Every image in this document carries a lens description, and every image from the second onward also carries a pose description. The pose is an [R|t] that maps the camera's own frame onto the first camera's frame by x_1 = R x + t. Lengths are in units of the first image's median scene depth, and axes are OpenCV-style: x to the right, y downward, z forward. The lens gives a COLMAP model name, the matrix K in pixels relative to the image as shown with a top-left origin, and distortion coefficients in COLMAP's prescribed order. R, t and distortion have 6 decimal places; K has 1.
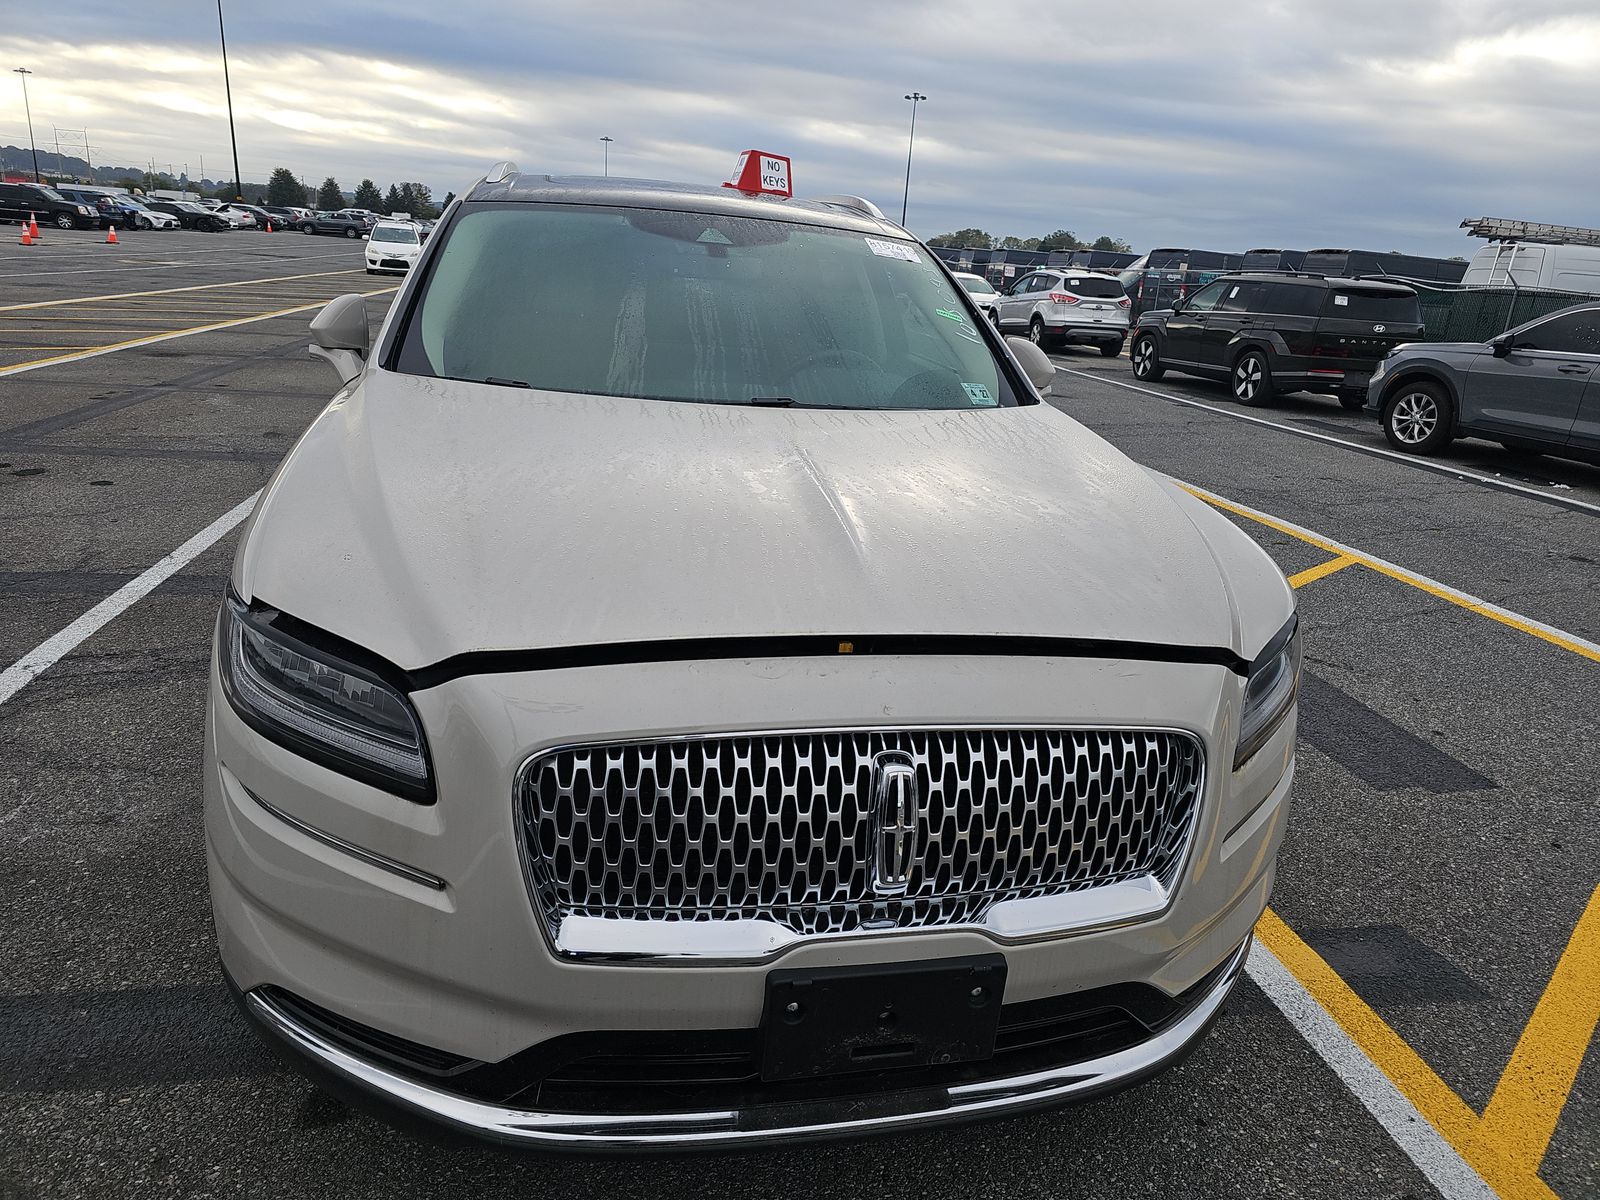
lens RADIAL K [[1042.0, 0, 800.0], [0, 1042.0, 600.0], [0, 0, 1]] dist [0.054318, -0.029072]
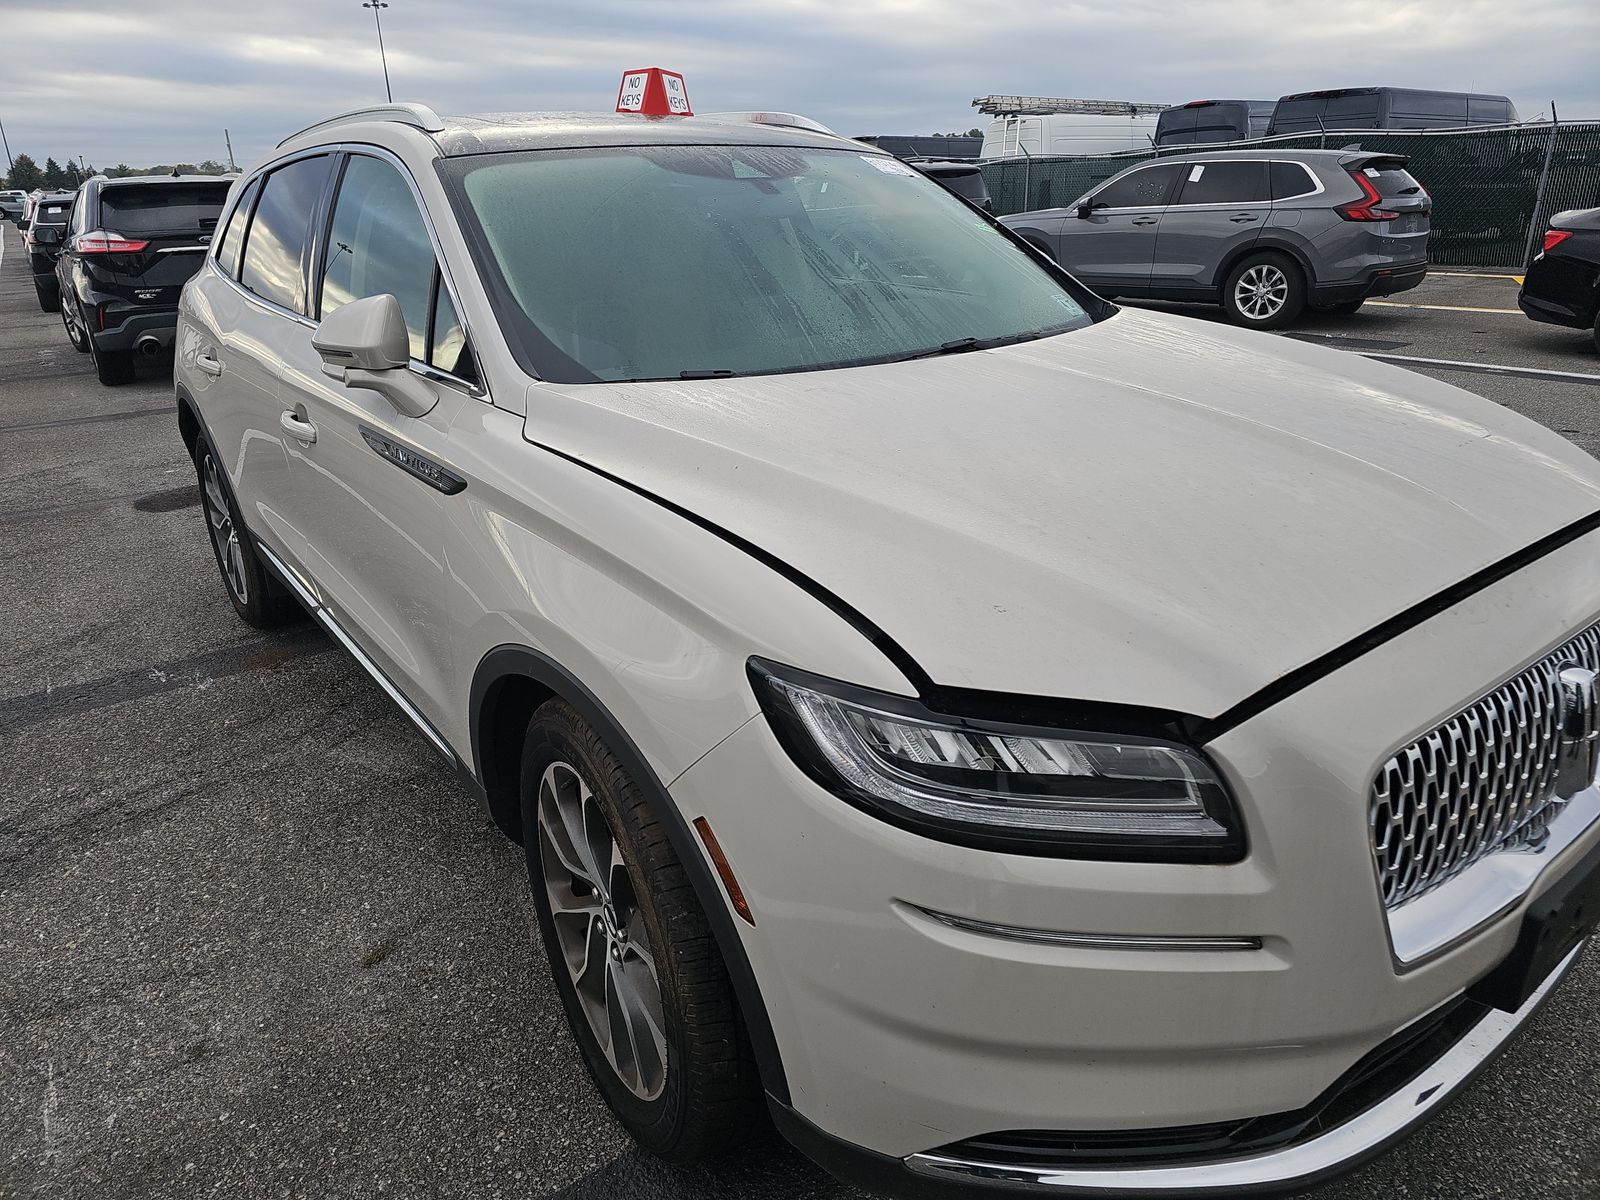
lens RADIAL K [[1042.0, 0, 800.0], [0, 1042.0, 600.0], [0, 0, 1]] dist [0.054318, -0.029072]
pose [[0.905346, -0.244173, 0.347461, -0.343837], [0.218239, 0.969381, 0.112573, -0.069723], [-0.364309, -0.026088, 0.930913, 0.123688]]
